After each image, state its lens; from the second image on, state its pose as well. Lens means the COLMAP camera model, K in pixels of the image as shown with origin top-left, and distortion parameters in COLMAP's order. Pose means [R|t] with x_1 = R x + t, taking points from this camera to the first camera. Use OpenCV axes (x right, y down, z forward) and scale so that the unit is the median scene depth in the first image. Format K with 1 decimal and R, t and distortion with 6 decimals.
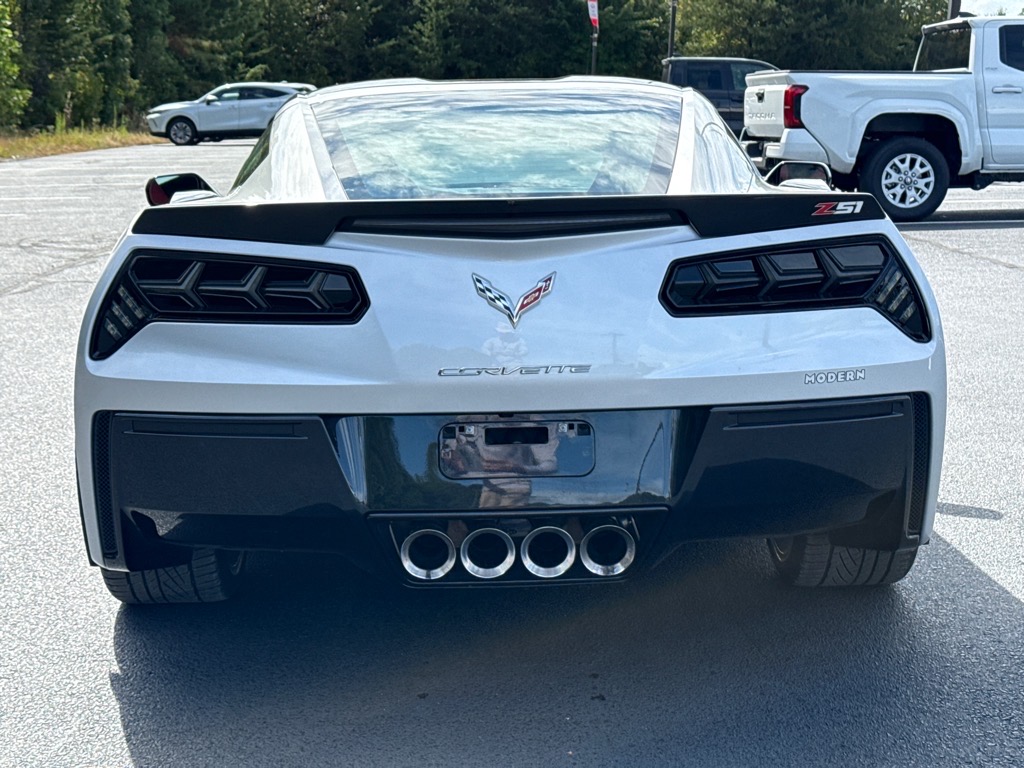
lens RADIAL K [[1726.9, 0, 512.4], [0, 1726.9, 383.1], [0, 0, 1]] dist [0.020816, 0.000000]
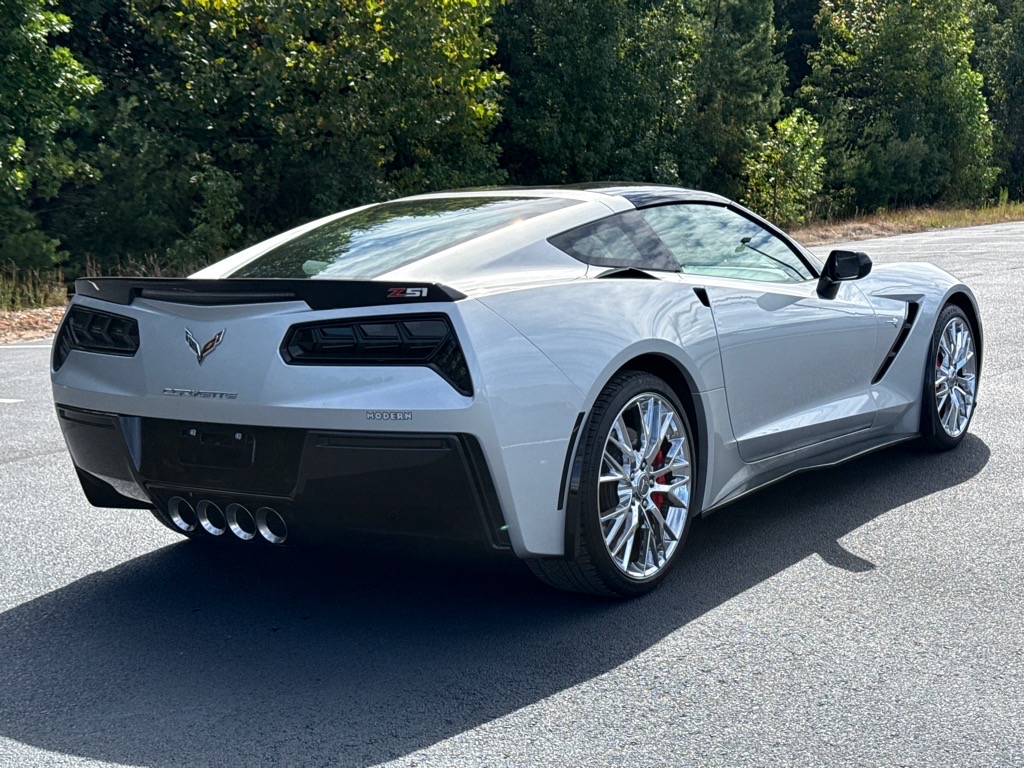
lens RADIAL K [[1511.0, 0, 511.6], [0, 1511.0, 385.4], [0, 0, 1]] dist [0.009899, 0.000000]
pose [[0.824206, 0.064807, -0.562570, 0.930633], [-0.078227, 0.996936, 0.000237, -0.035316], [0.560861, 0.043813, 0.826750, 0.069951]]
